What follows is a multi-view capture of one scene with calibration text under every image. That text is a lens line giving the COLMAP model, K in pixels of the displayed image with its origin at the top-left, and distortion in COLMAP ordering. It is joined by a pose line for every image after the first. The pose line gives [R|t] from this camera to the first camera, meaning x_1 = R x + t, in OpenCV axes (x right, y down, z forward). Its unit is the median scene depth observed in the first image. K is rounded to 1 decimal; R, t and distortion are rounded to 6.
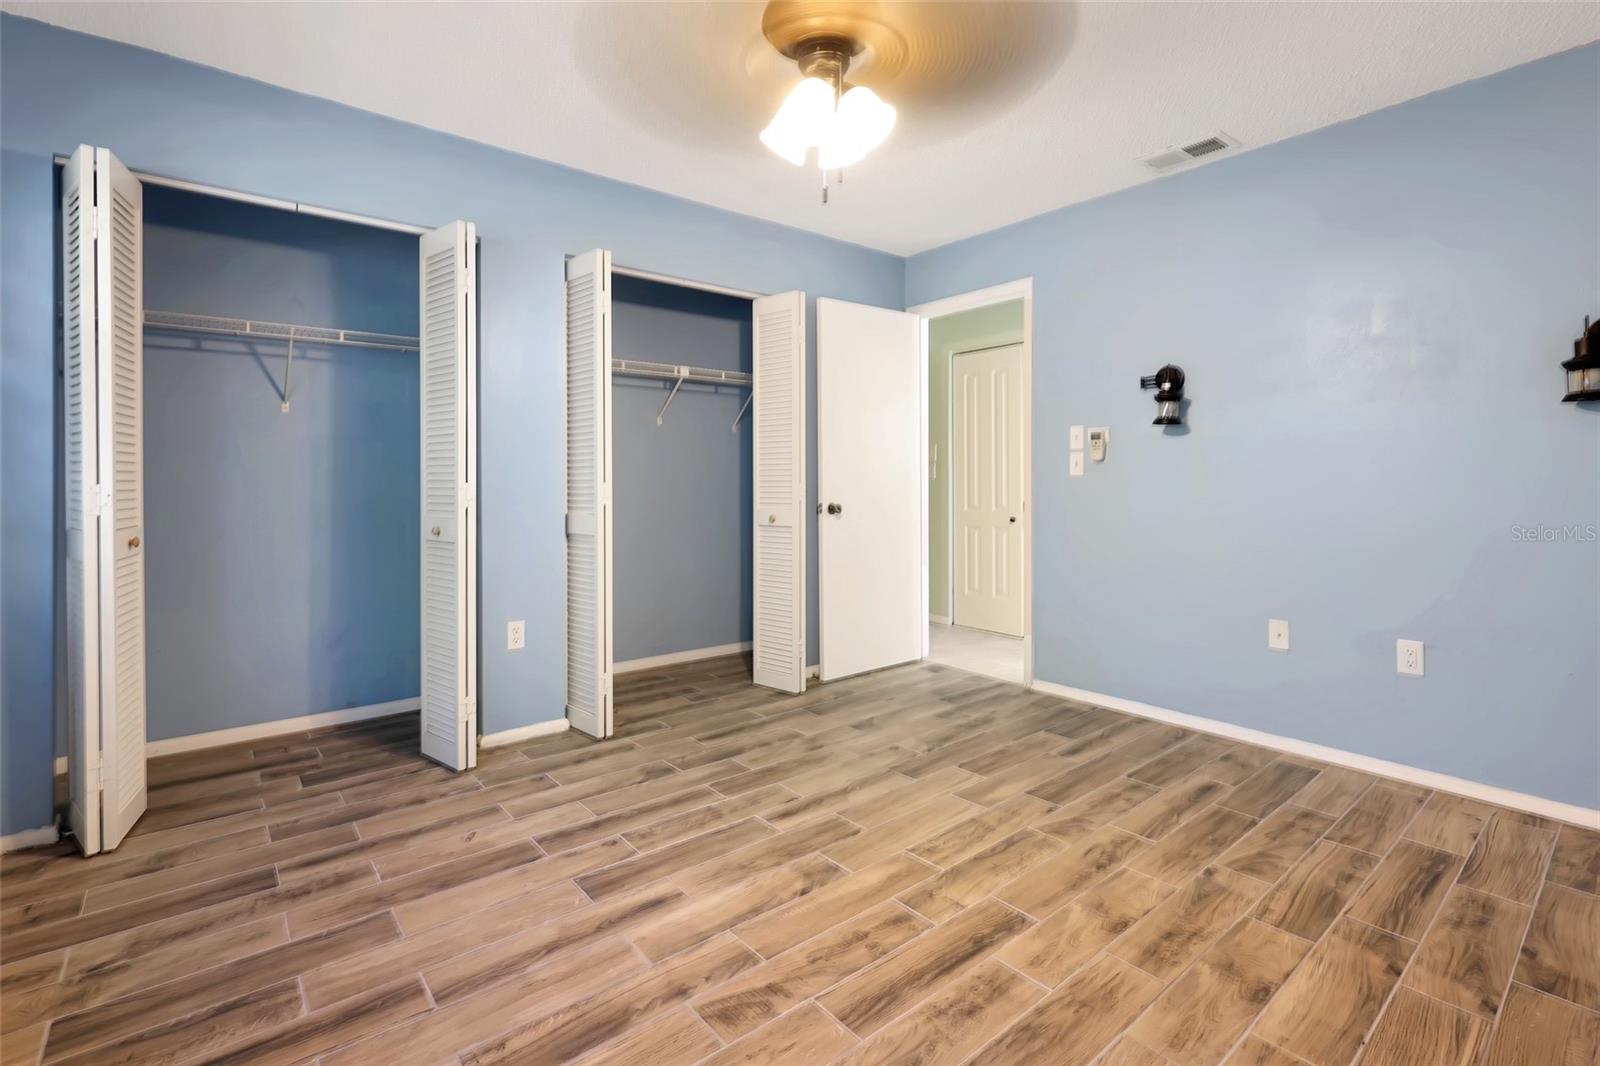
lens RADIAL K [[742.9, 0, 820.0], [0, 742.9, 478.4], [0, 0, 1]] dist [0.000760, -0.000250]
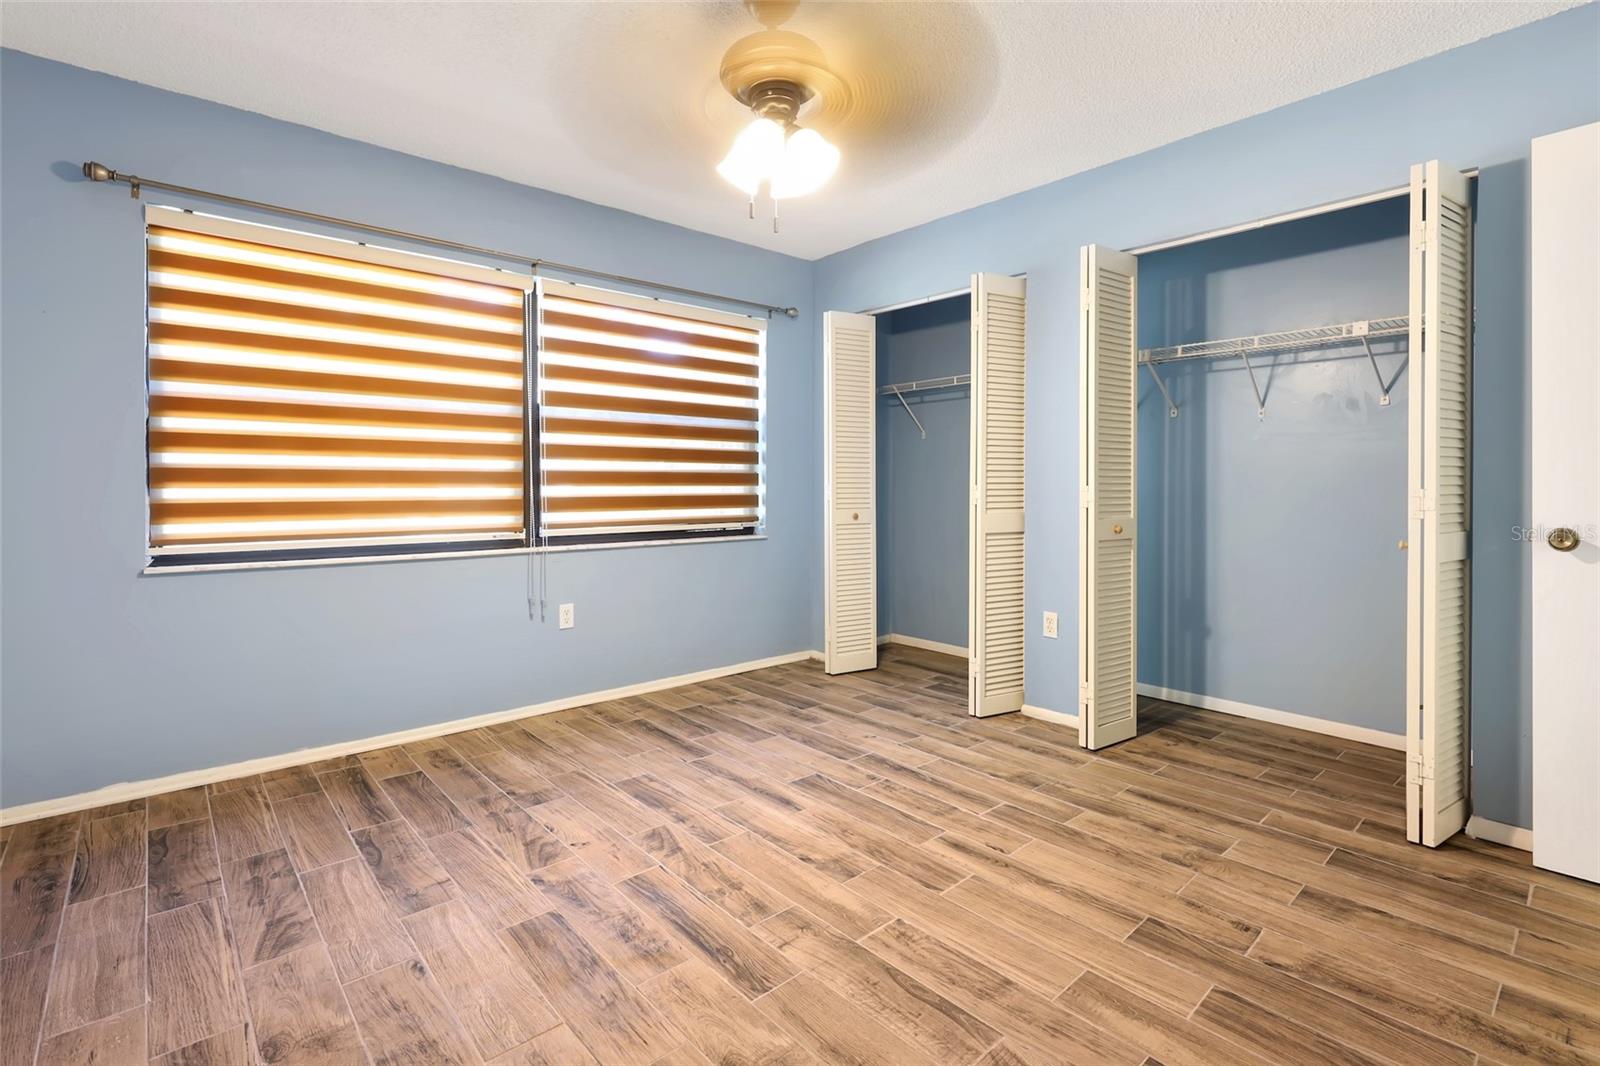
lens RADIAL K [[746.8, 0, 796.9], [0, 746.8, 486.5], [0, 0, 1]] dist [0.001129, -0.000418]
pose [[0.027265, 0.006219, -0.999609, 0.977819], [-0.002703, 0.999977, 0.006148, 0.007739], [0.999625, 0.002534, 0.027281, 0.882090]]
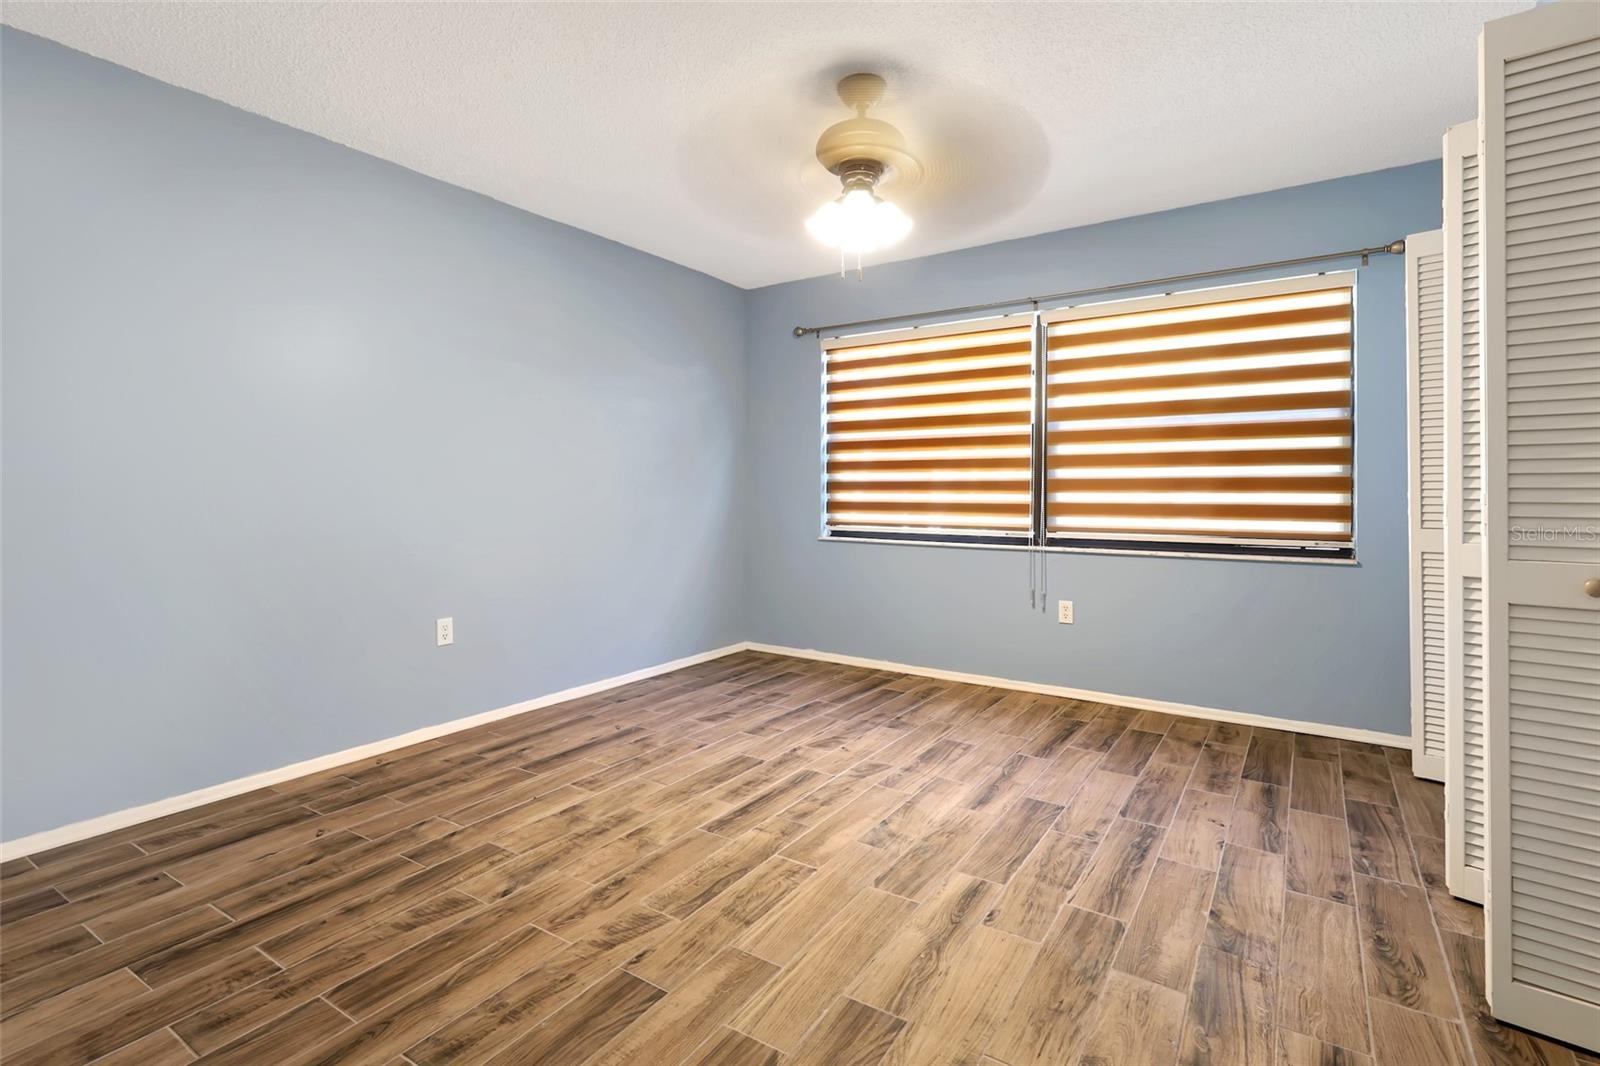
lens RADIAL K [[742.9, 0, 820.0], [0, 742.9, 478.4], [0, 0, 1]] dist [0.000760, -0.000250]
pose [[-0.955082, -0.003544, -0.296322, 0.408409], [0.000853, 0.999891, -0.014710, 0.009403], [0.296342, -0.014302, -0.954975, 1.974969]]
